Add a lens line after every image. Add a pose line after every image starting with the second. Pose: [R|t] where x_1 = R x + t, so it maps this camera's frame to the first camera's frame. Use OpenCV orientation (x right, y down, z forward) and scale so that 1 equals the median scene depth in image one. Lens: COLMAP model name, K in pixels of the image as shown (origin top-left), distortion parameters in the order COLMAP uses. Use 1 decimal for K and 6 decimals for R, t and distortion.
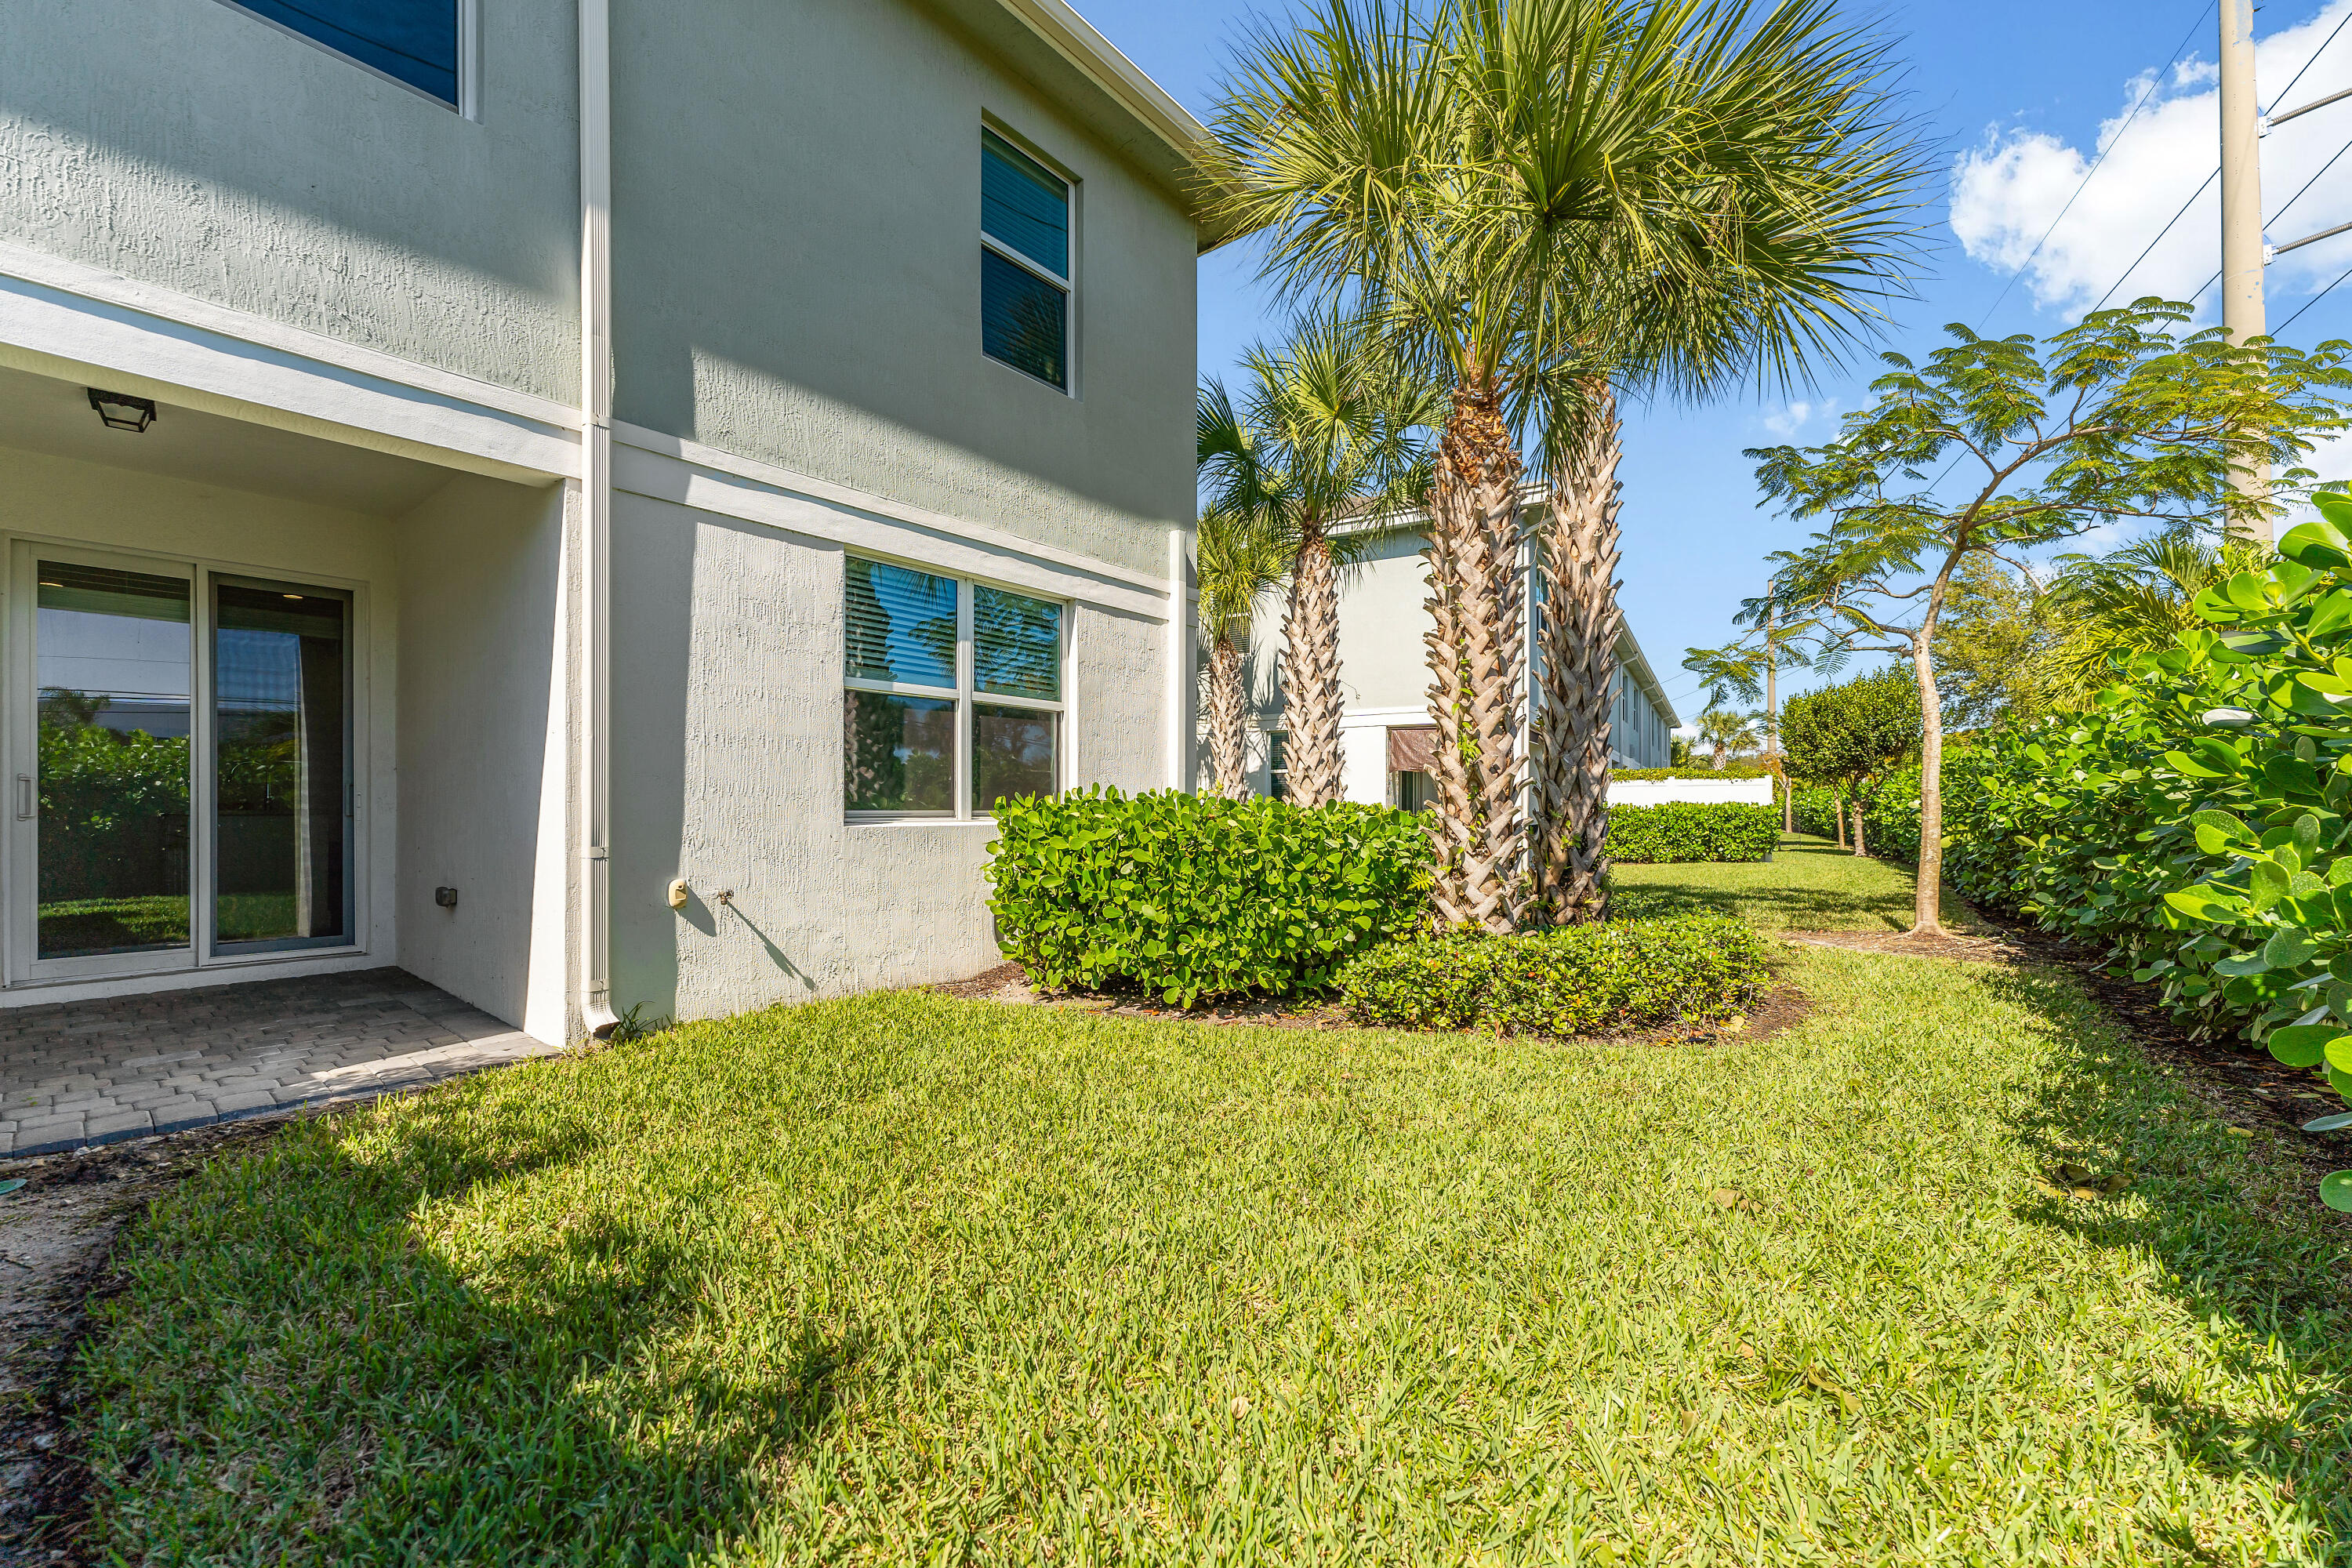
lens RADIAL K [[963.7, 0, 1175.2], [0, 963.7, 809.4], [0, 0, 1]] dist [0.001229, -0.000077]
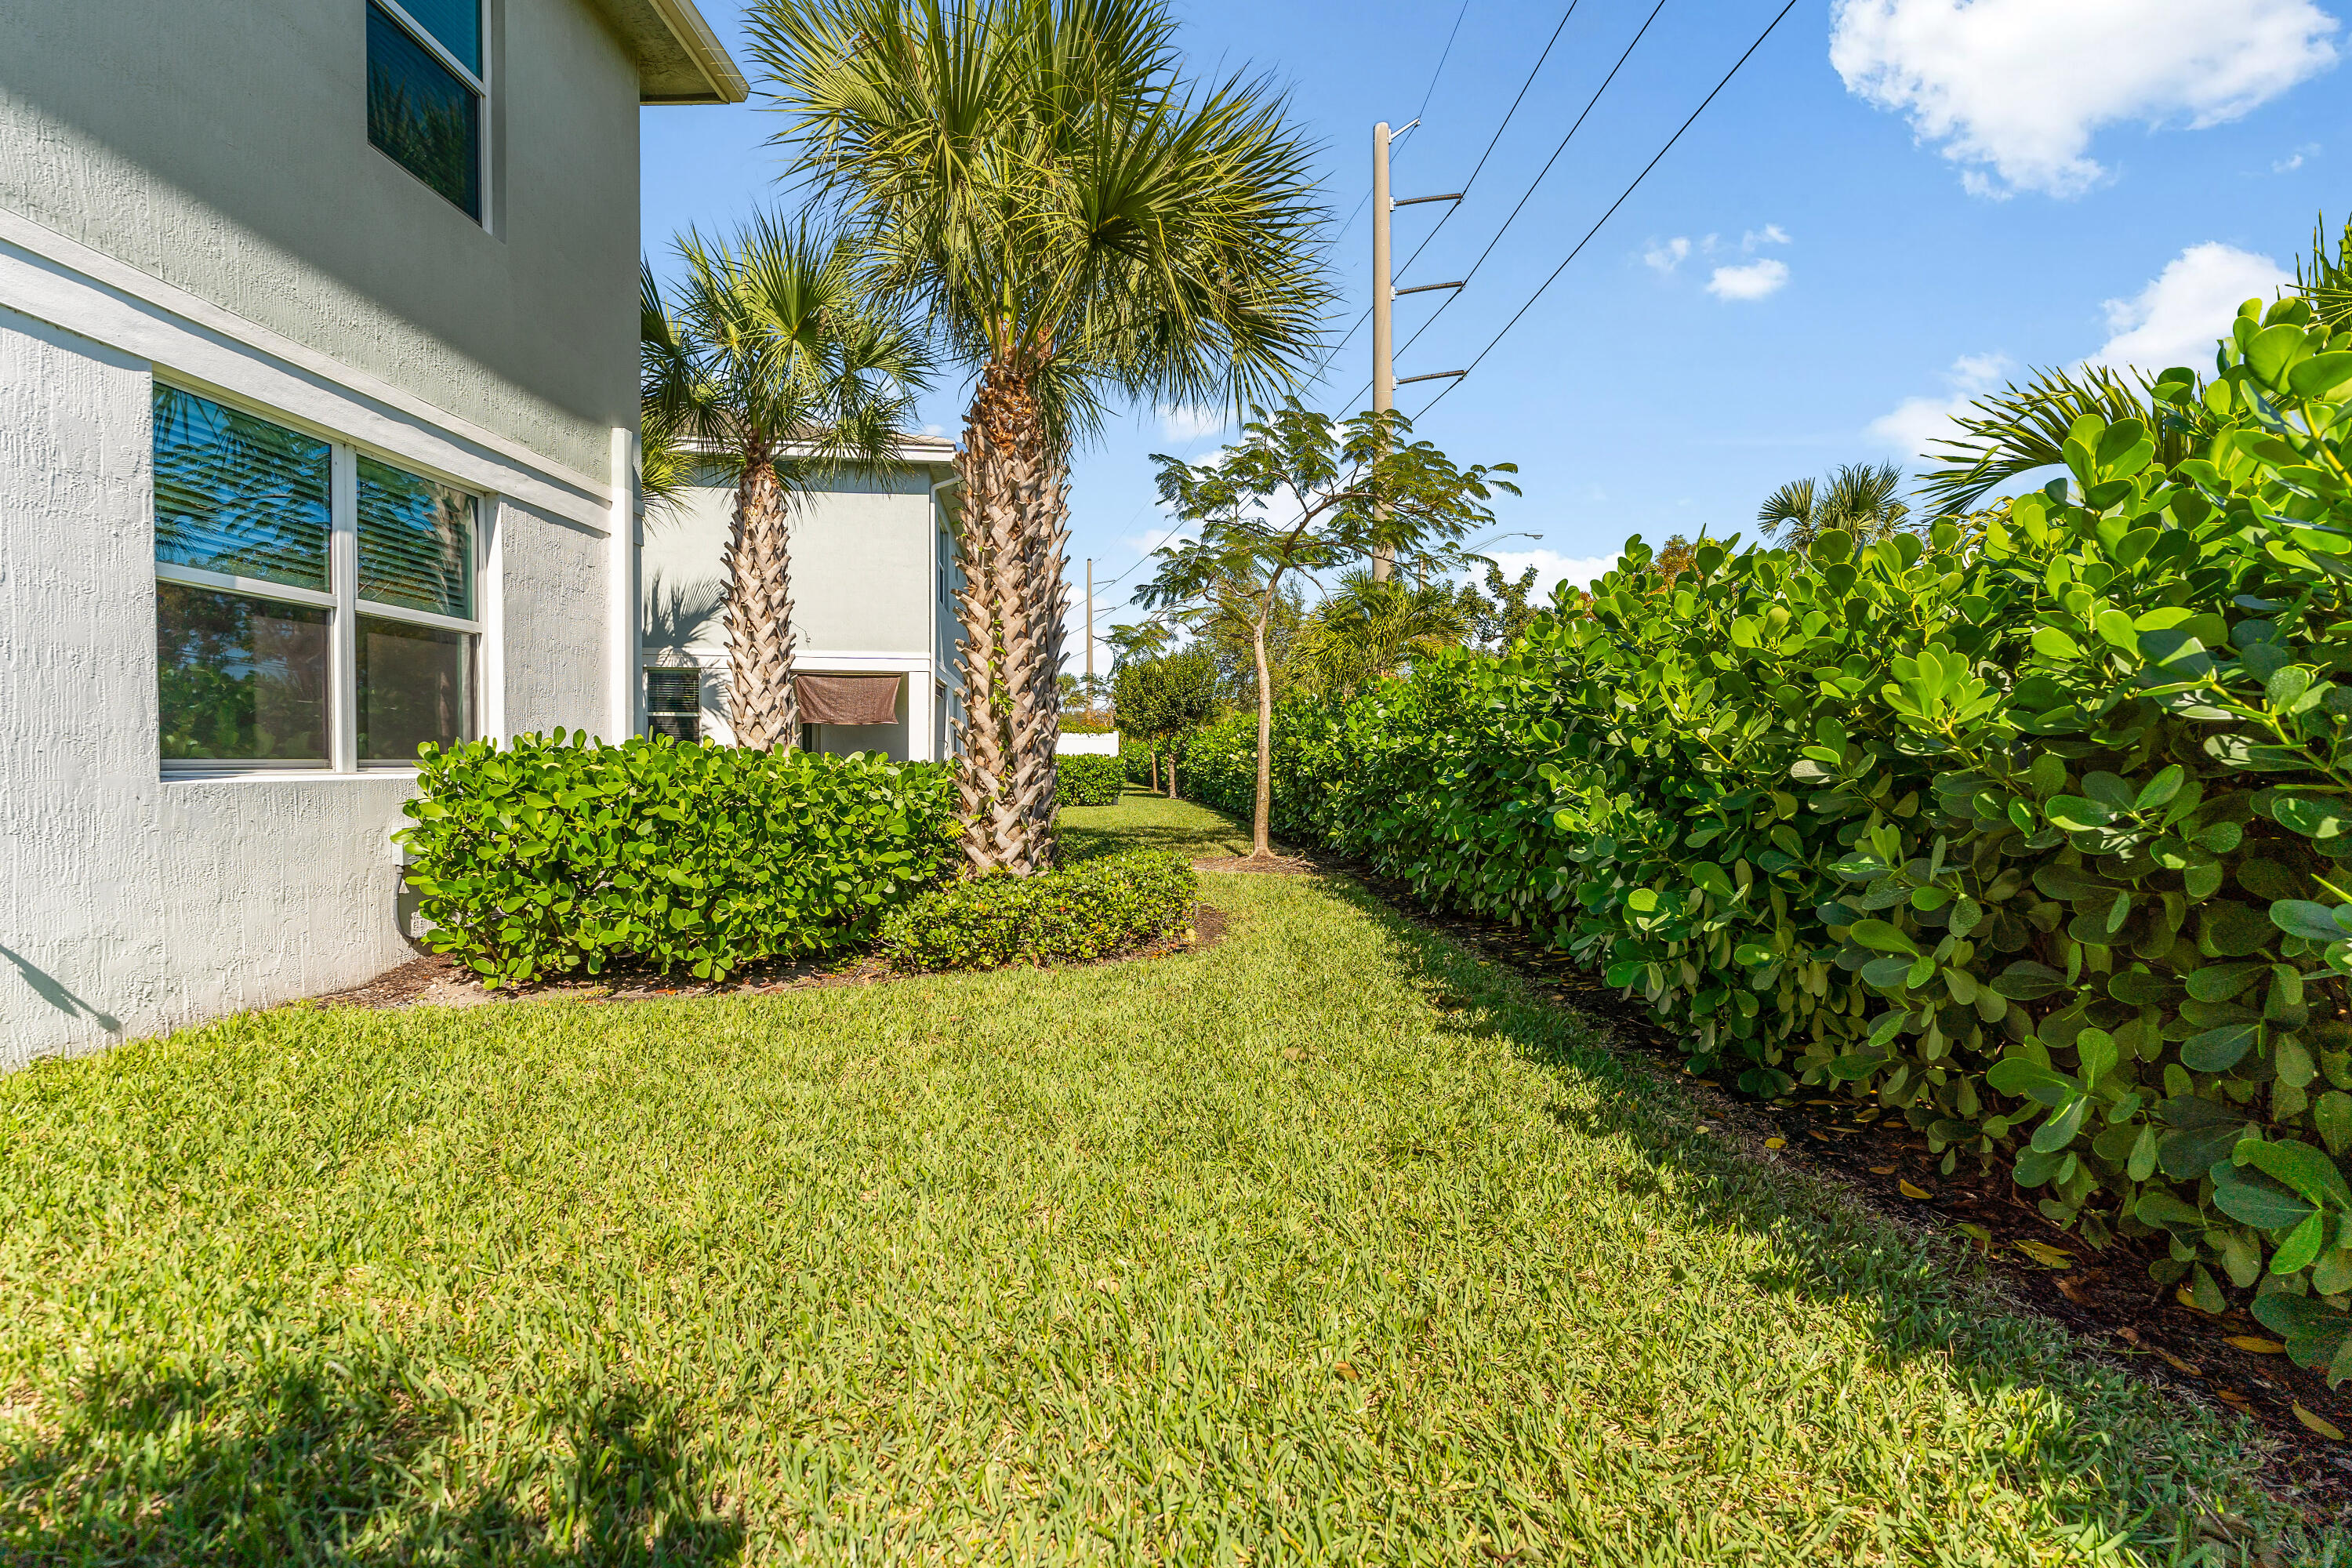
lens RADIAL K [[991.3, 0, 1176.0], [0, 991.3, 784.0], [0, 0, 1]] dist [-0.001286, -0.000357]
pose [[0.790423, -0.010950, 0.612463, -0.205719], [-0.005062, 0.999689, 0.024406, -0.002262], [-0.612540, -0.022392, 0.790122, 0.011918]]
